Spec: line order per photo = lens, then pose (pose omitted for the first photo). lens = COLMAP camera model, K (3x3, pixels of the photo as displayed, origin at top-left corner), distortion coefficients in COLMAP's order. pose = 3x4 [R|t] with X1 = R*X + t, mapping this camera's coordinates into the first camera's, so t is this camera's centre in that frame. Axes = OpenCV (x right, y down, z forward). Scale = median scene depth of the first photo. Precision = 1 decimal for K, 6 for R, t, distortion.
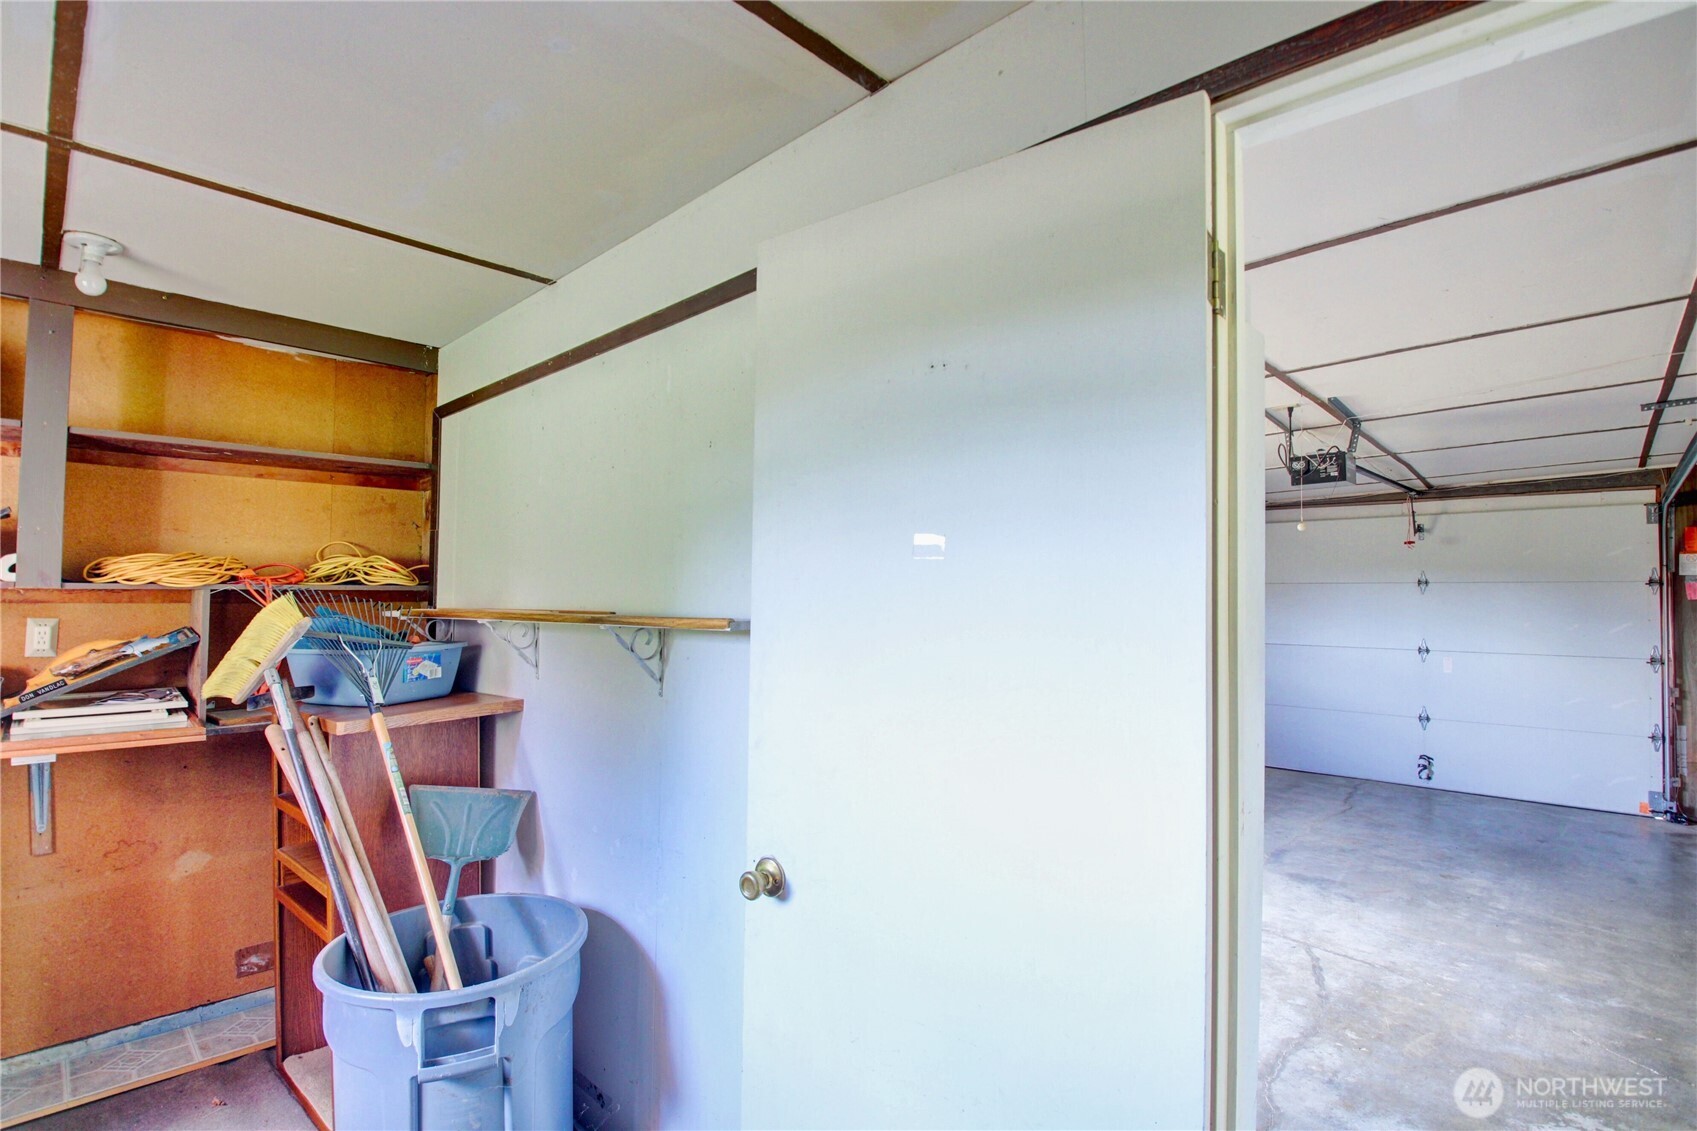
lens RADIAL K [[795.3, 0, 827.5], [0, 795.3, 570.2], [0, 0, 1]] dist [0.010807, -0.016153]
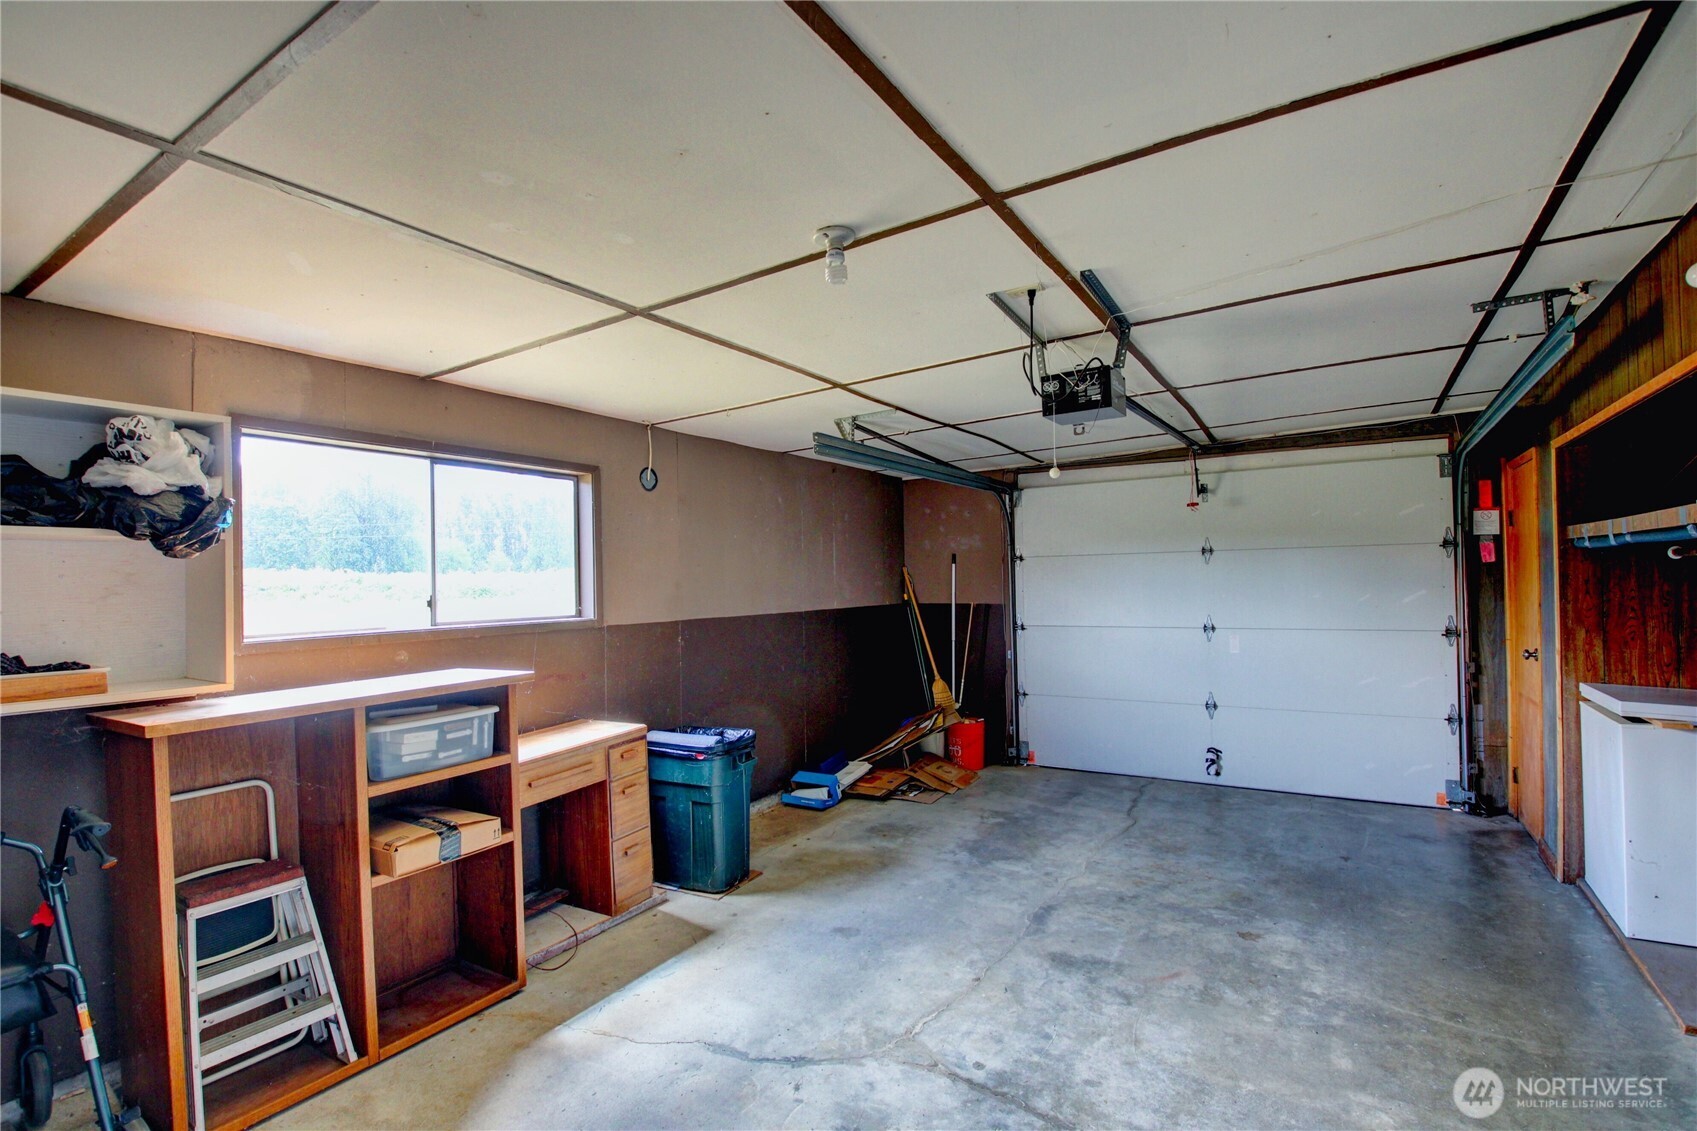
lens RADIAL K [[800.4, 0, 803.6], [0, 800.4, 568.1], [0, 0, 1]] dist [0.042290, -0.041997]
pose [[0.983216, -0.026629, 0.180494, 0.192255], [0.023469, 0.999532, 0.019619, 0.008675], [-0.180932, -0.015054, 0.983380, 0.264978]]
